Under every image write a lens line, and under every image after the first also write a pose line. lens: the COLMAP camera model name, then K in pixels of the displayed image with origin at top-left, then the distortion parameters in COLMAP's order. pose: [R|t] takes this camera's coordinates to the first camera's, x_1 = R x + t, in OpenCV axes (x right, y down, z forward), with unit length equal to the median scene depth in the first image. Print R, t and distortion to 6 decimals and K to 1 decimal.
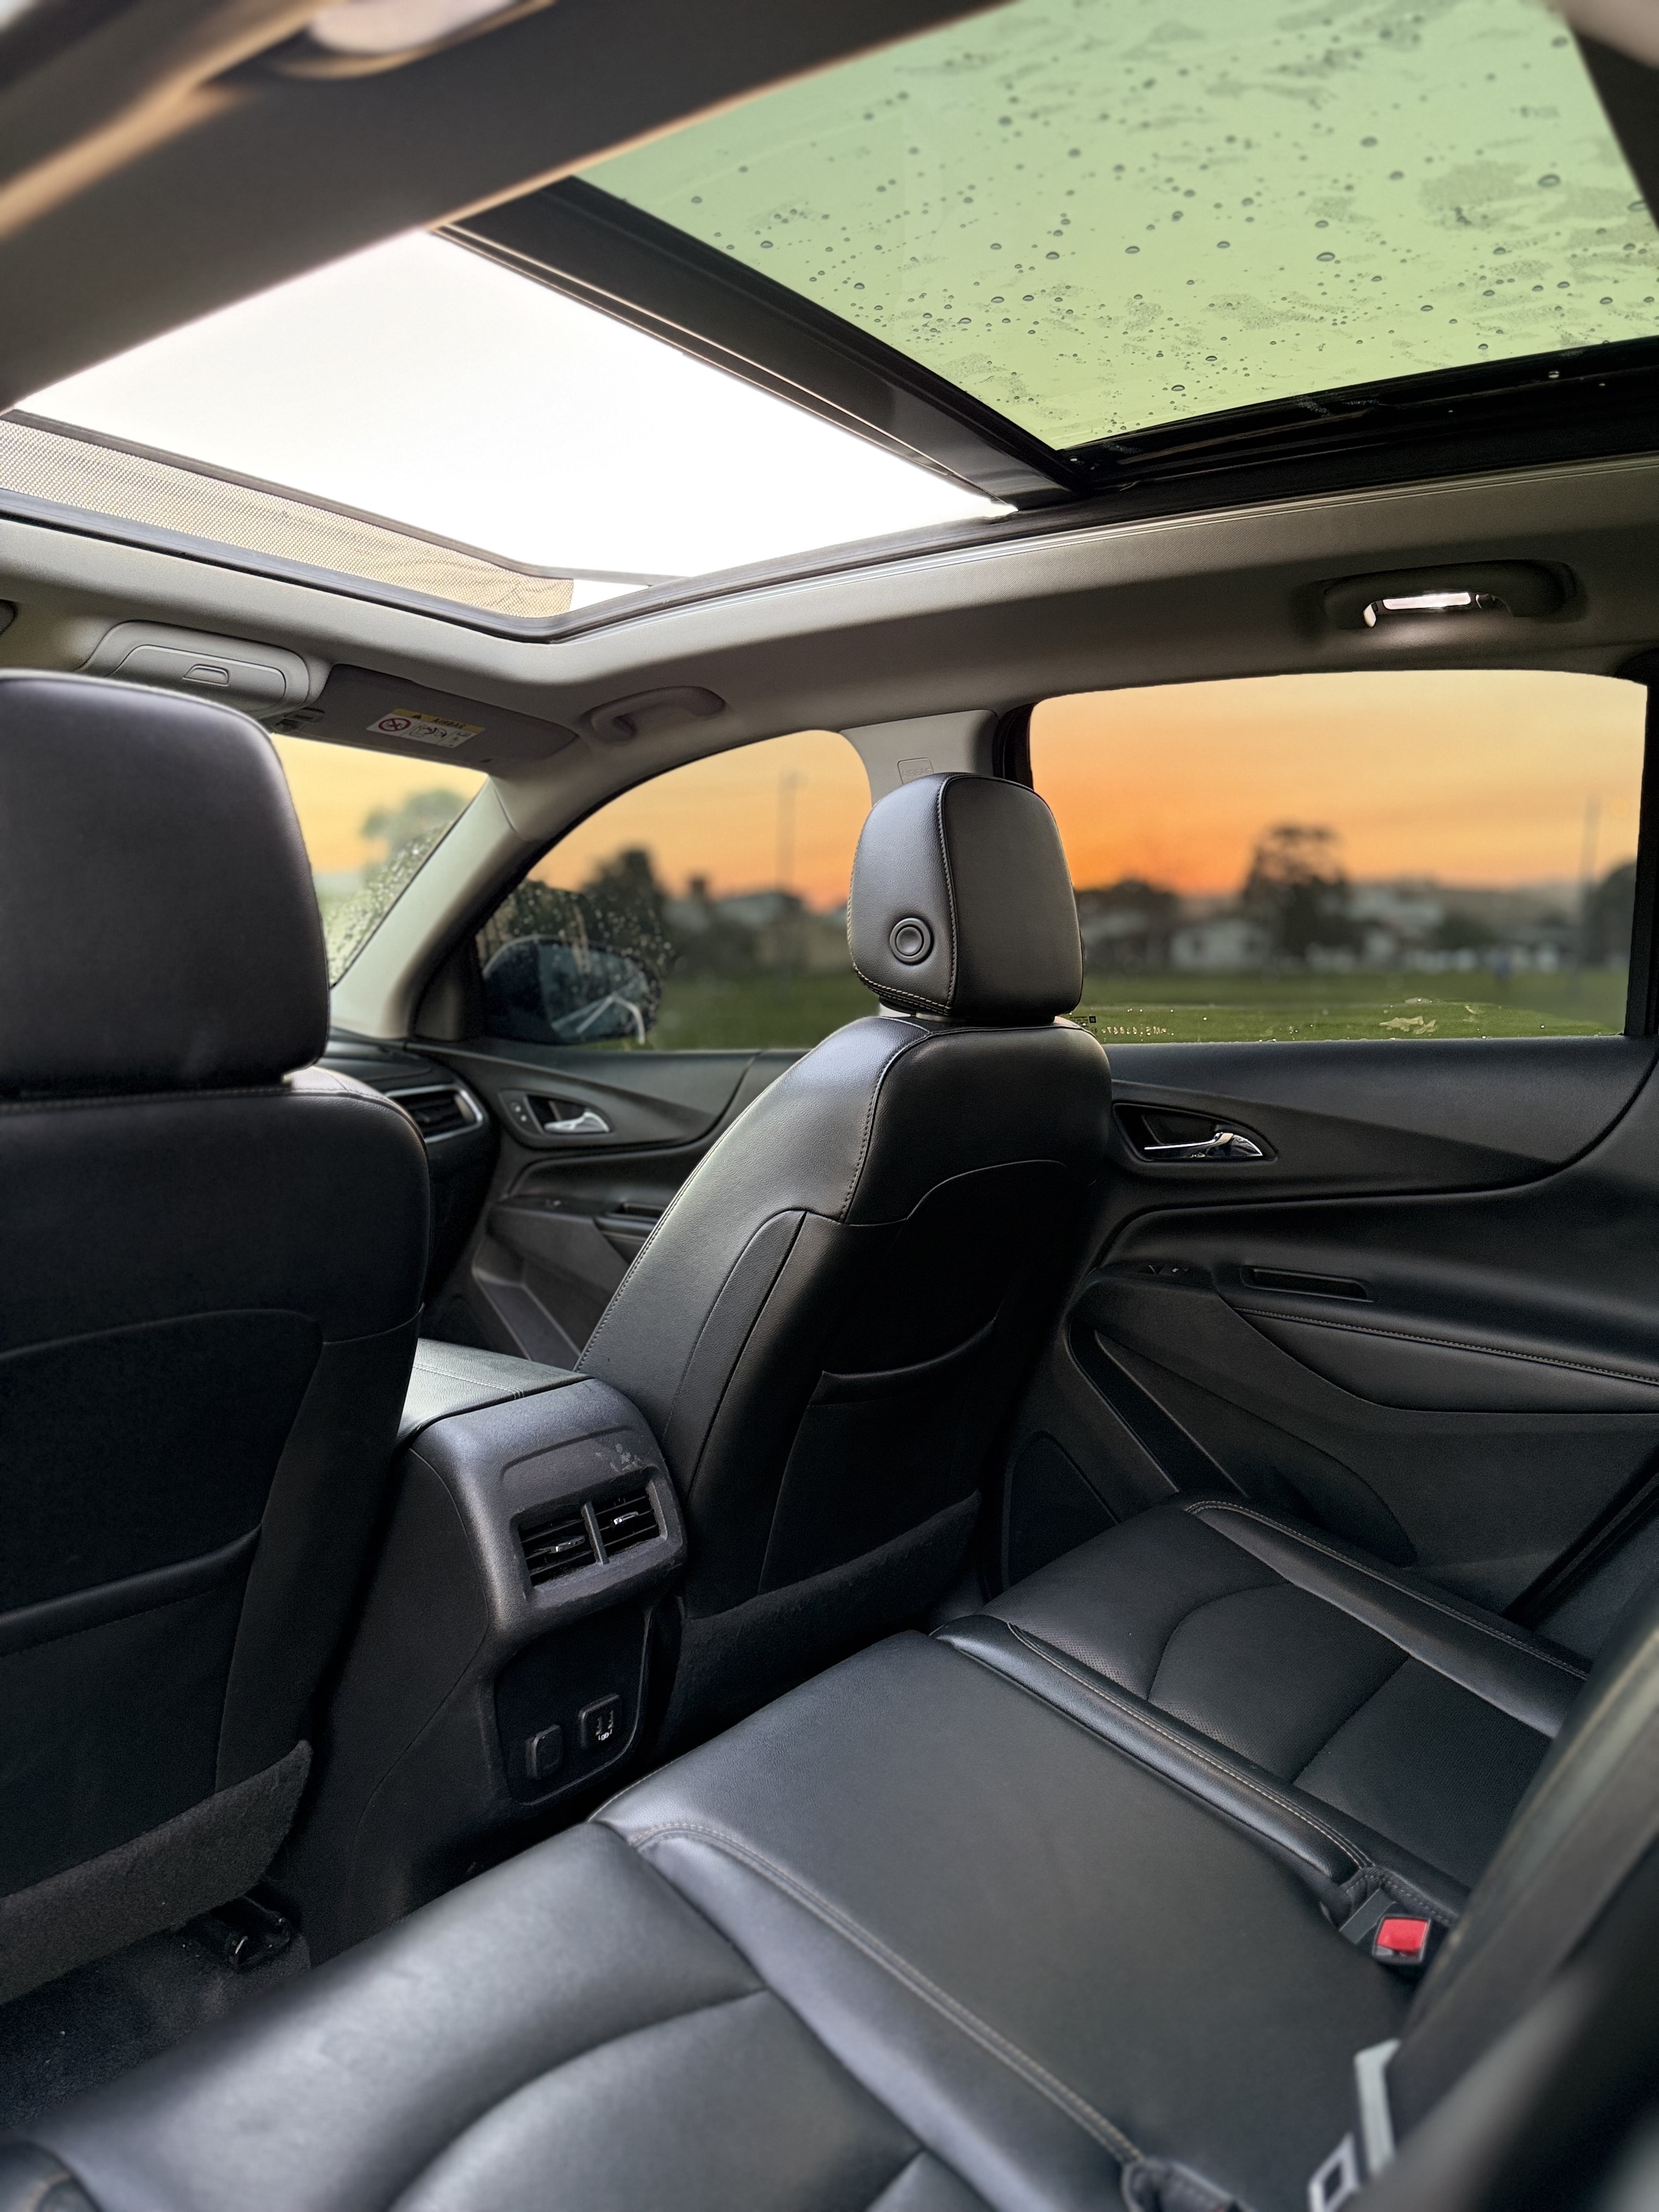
lens RADIAL K [[1542.6, 0, 830.7], [0, 1542.6, 1056.6], [0, 0, 1]] dist [0.041280, -0.088078]
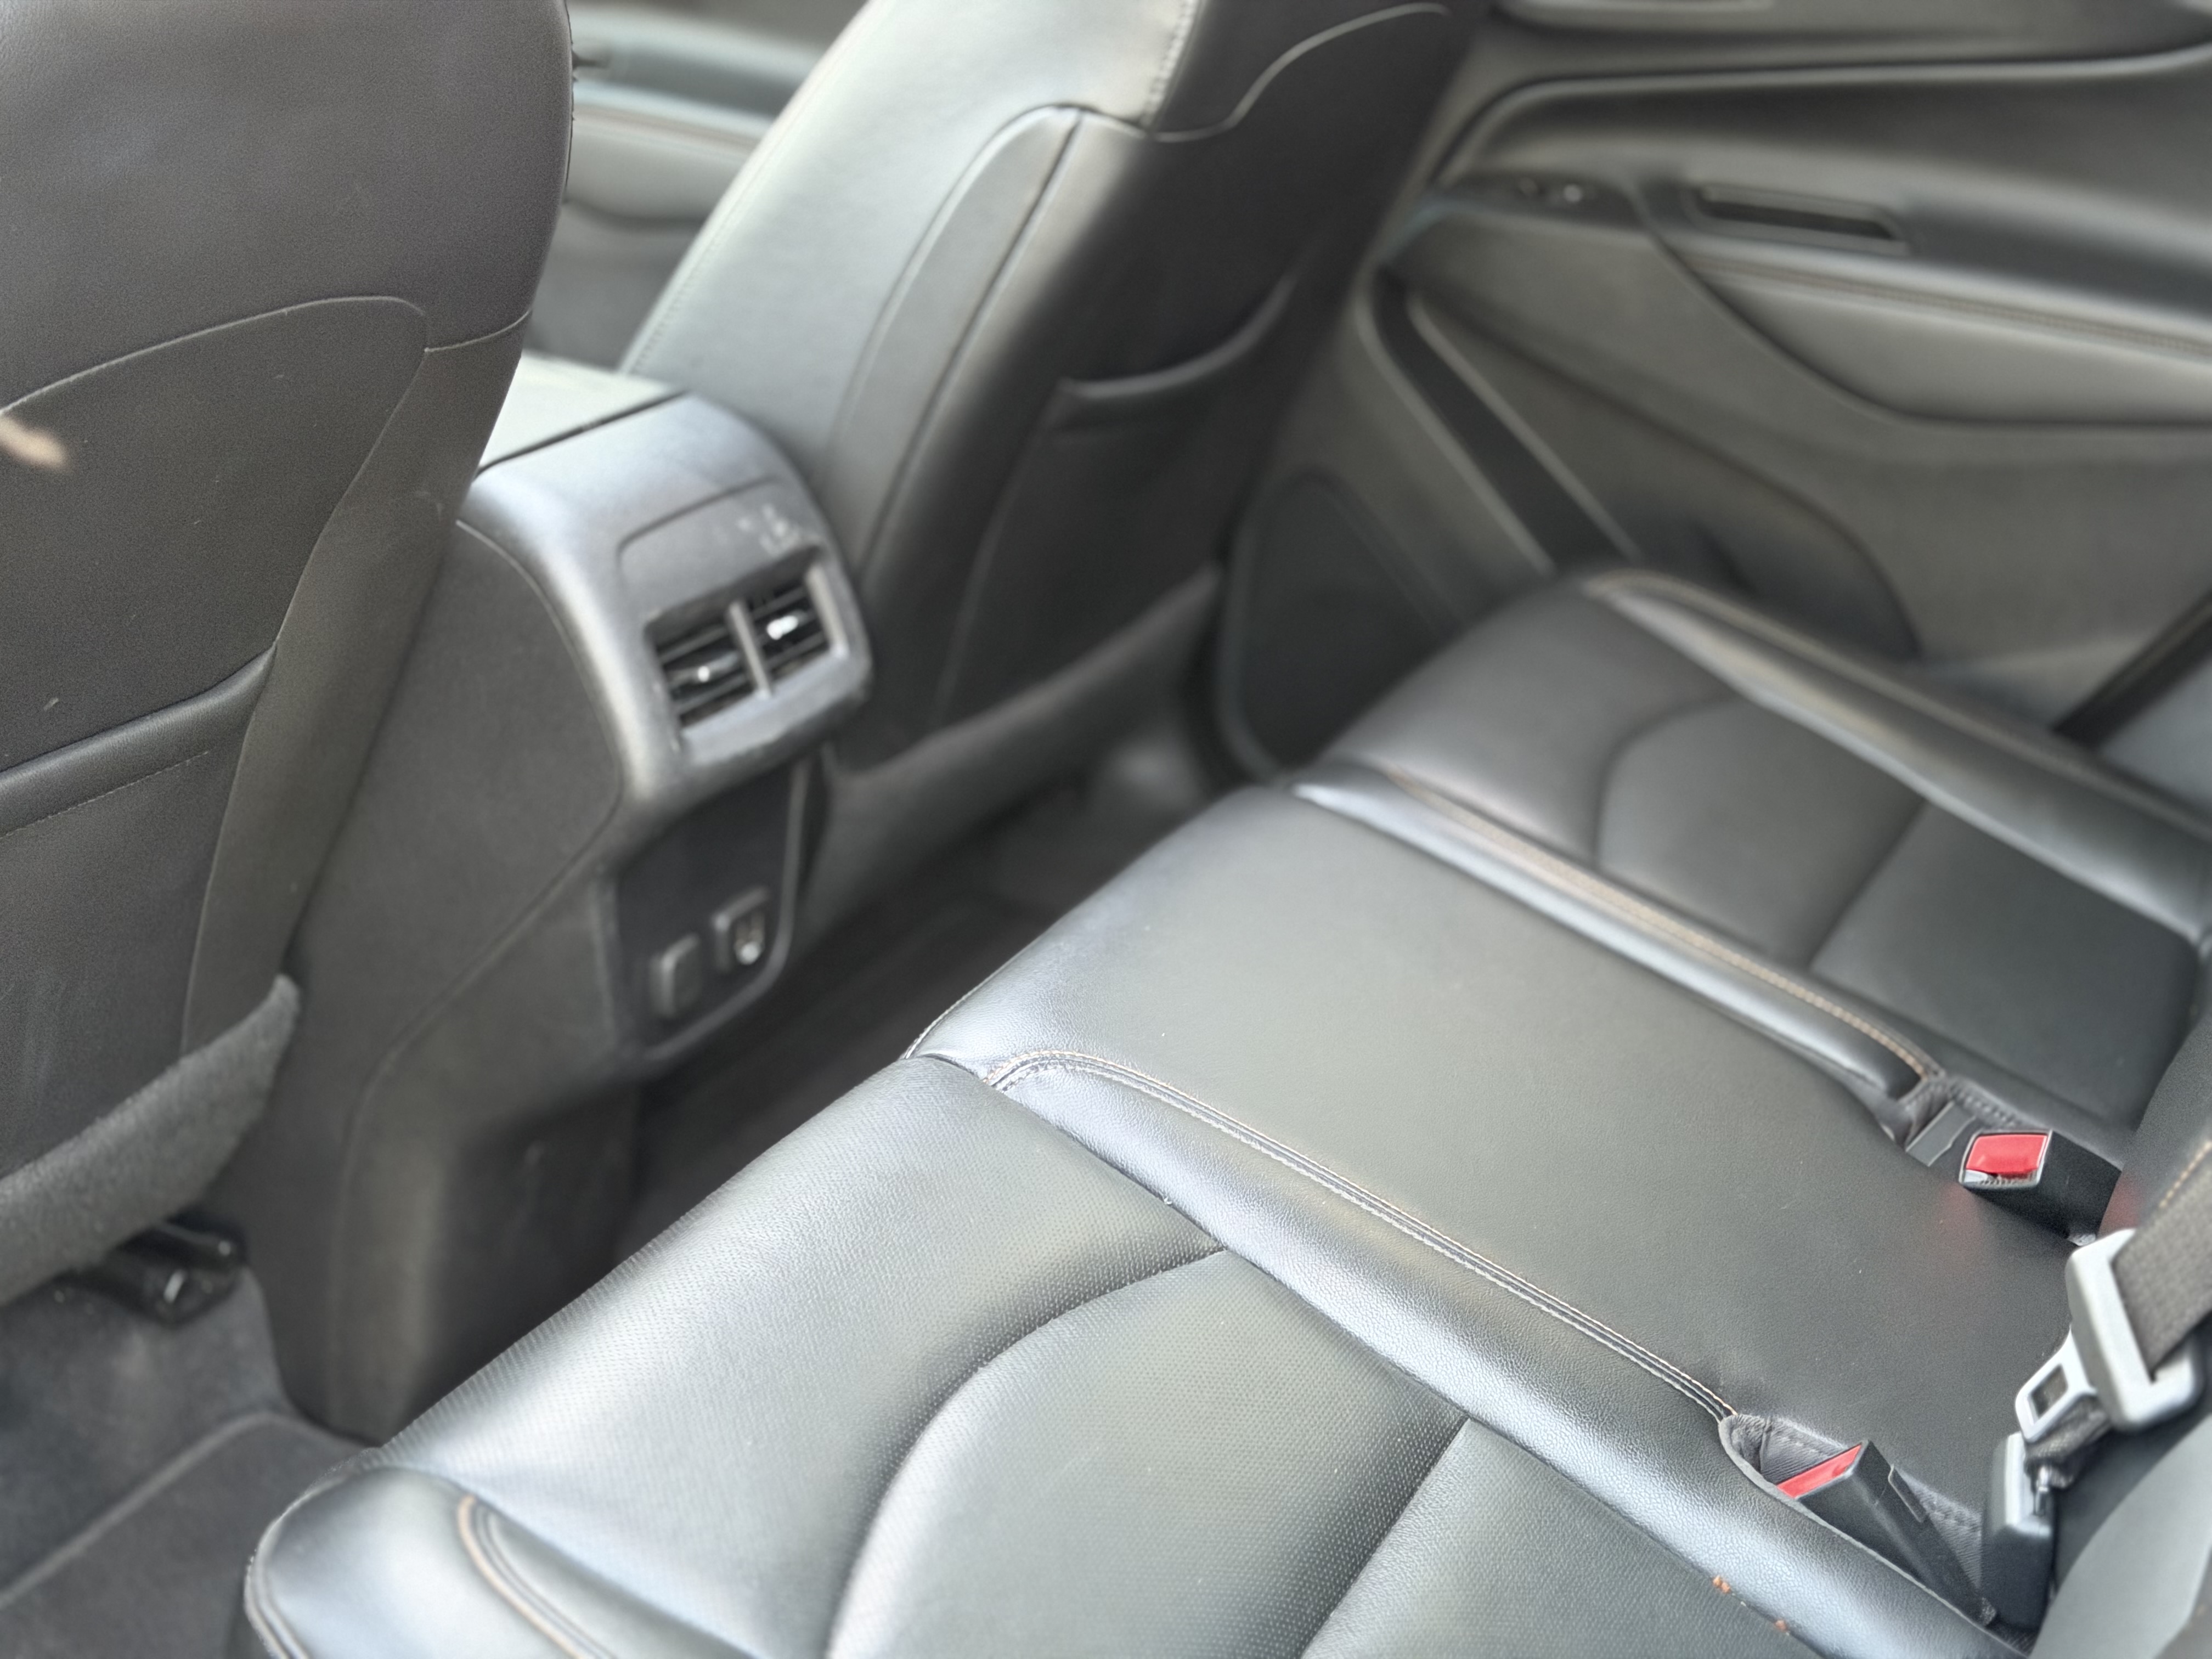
lens RADIAL K [[3059.4, 0, 1104.6], [0, 3059.4, 824.2], [0, 0, 1]] dist [0.139859, -0.213113]
pose [[0.984137, -0.030532, 0.174764, -0.220094], [-0.033433, 0.935513, 0.351708, -0.056822], [-0.174232, -0.351972, 0.919652, -0.159935]]
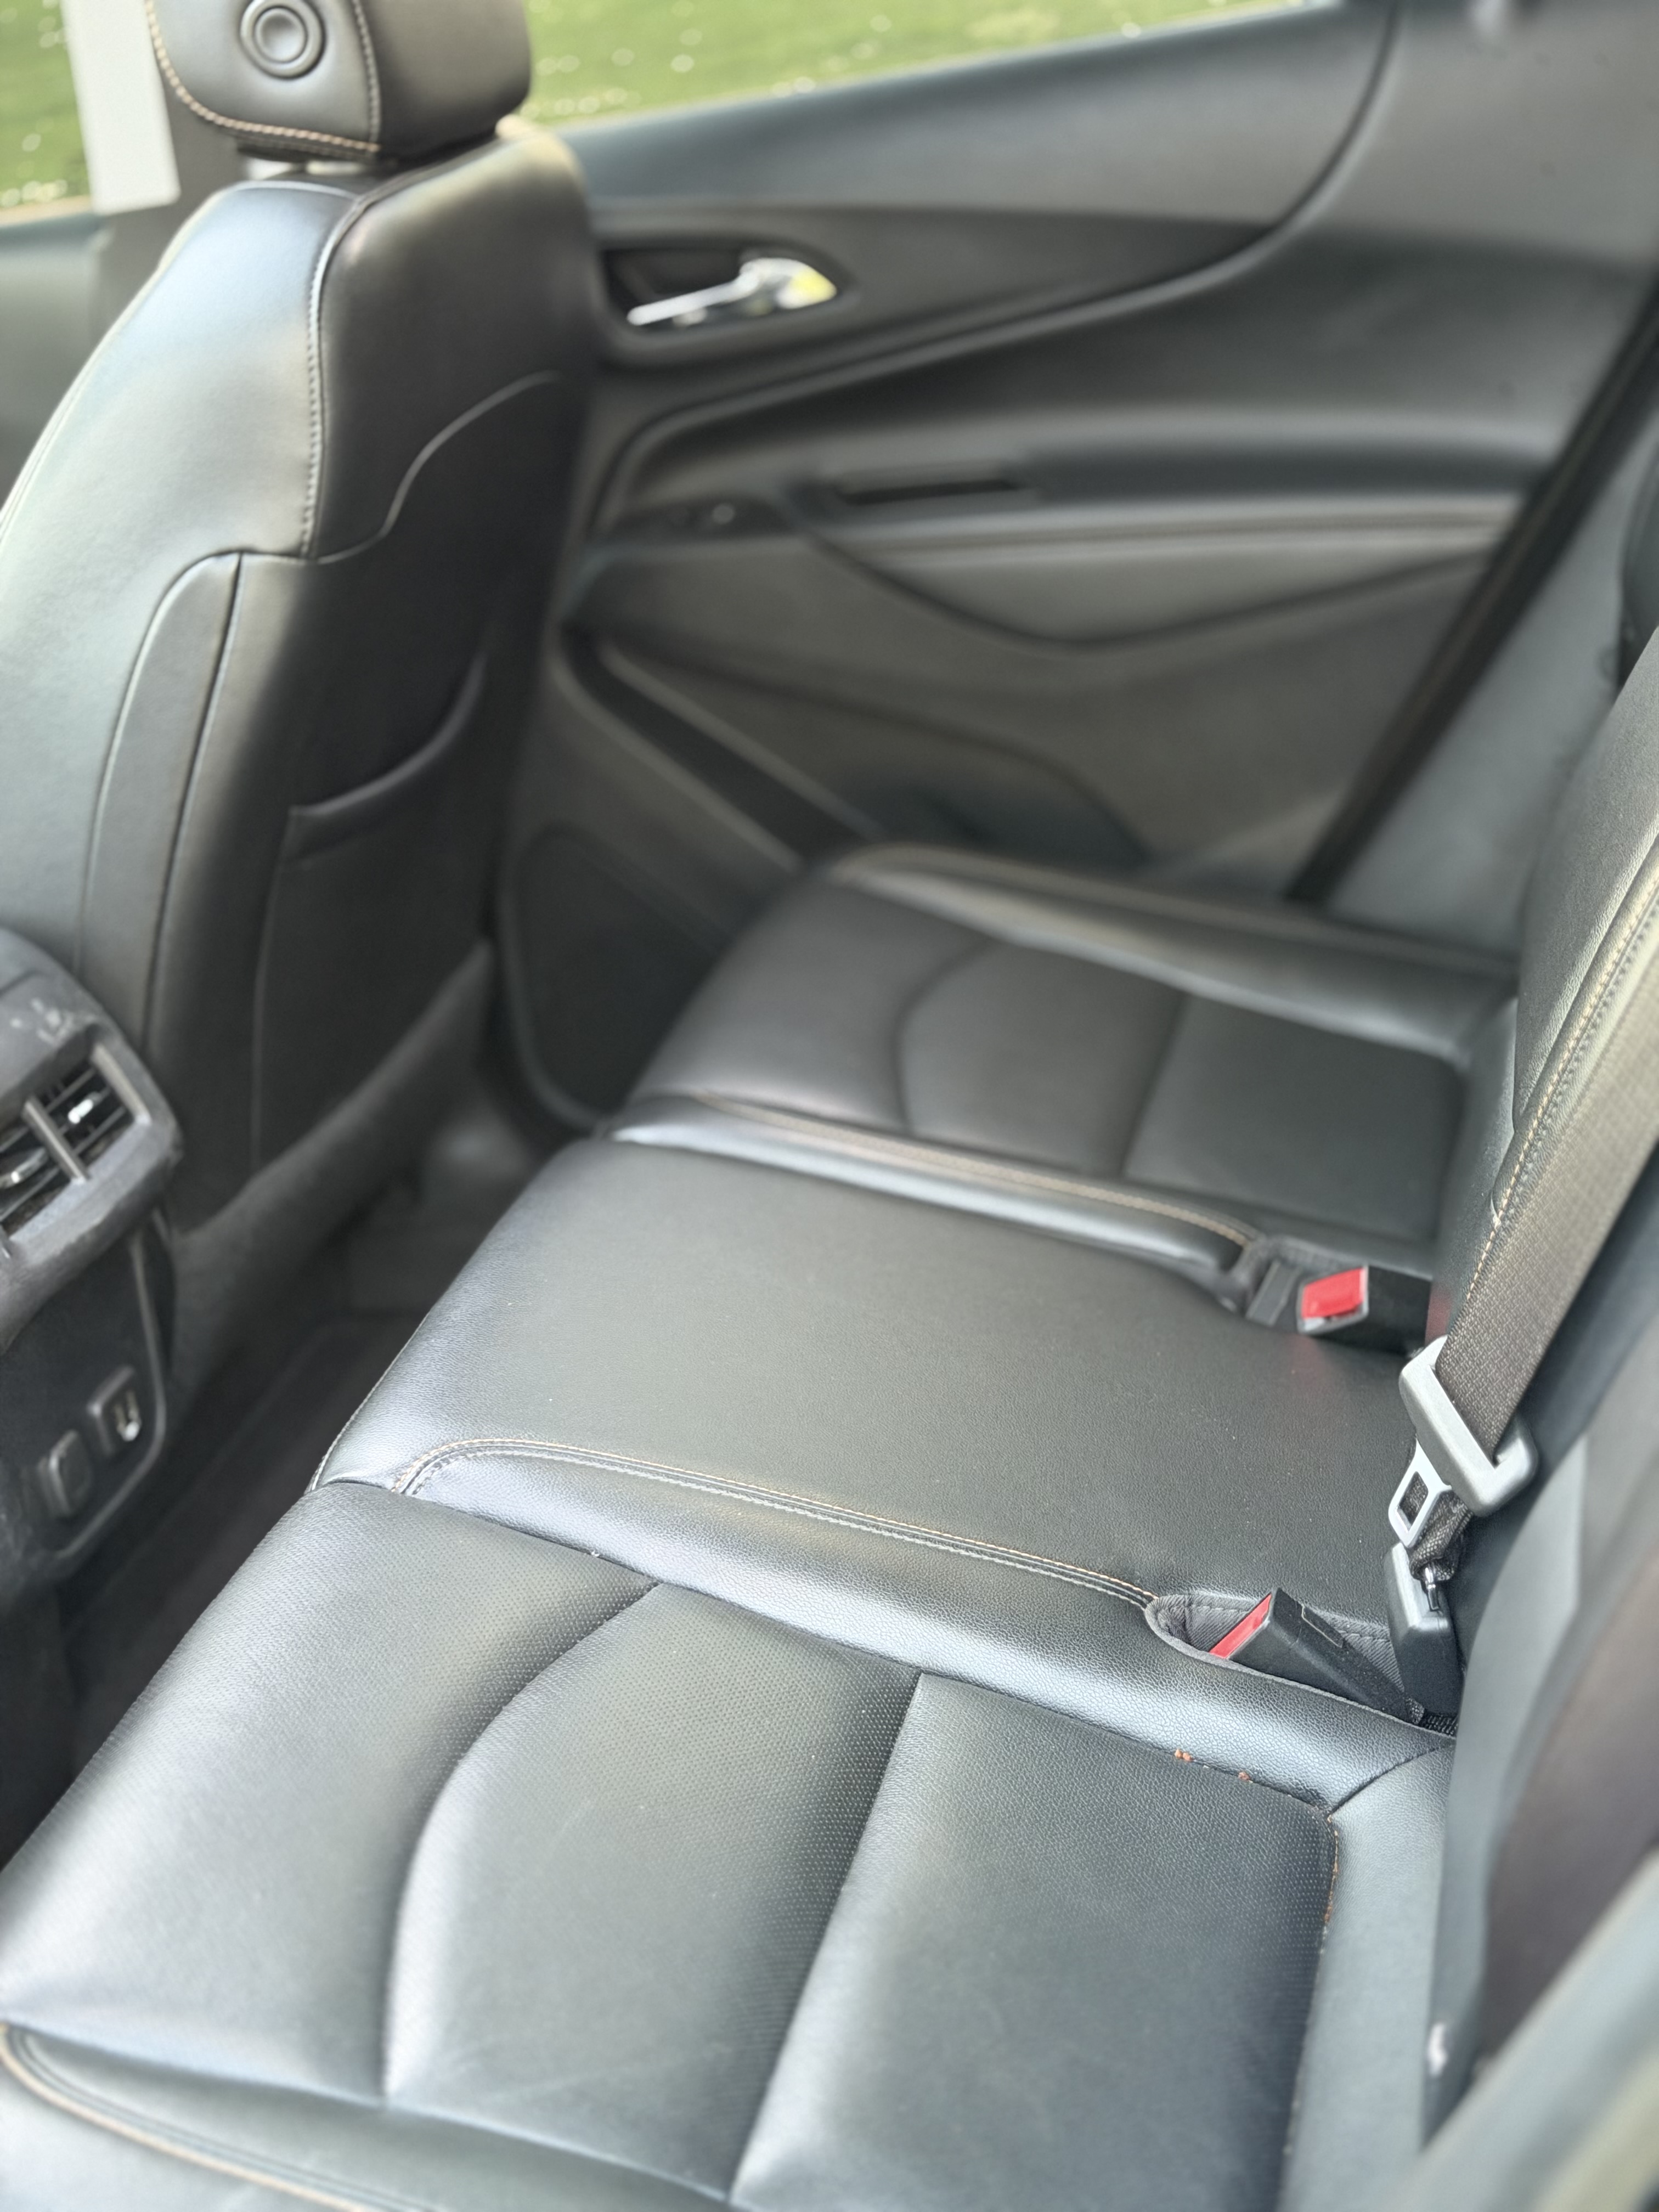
lens RADIAL K [[3038.1, 0, 829.5], [0, 3038.1, 1106.0], [0, 0, 1]] dist [0.146209, -0.149965]
pose [[0.913100, -0.275630, 0.300461, -0.225348], [0.164802, 0.923513, 0.346359, -0.076169], [-0.372946, -0.266744, 0.888684, -0.195385]]
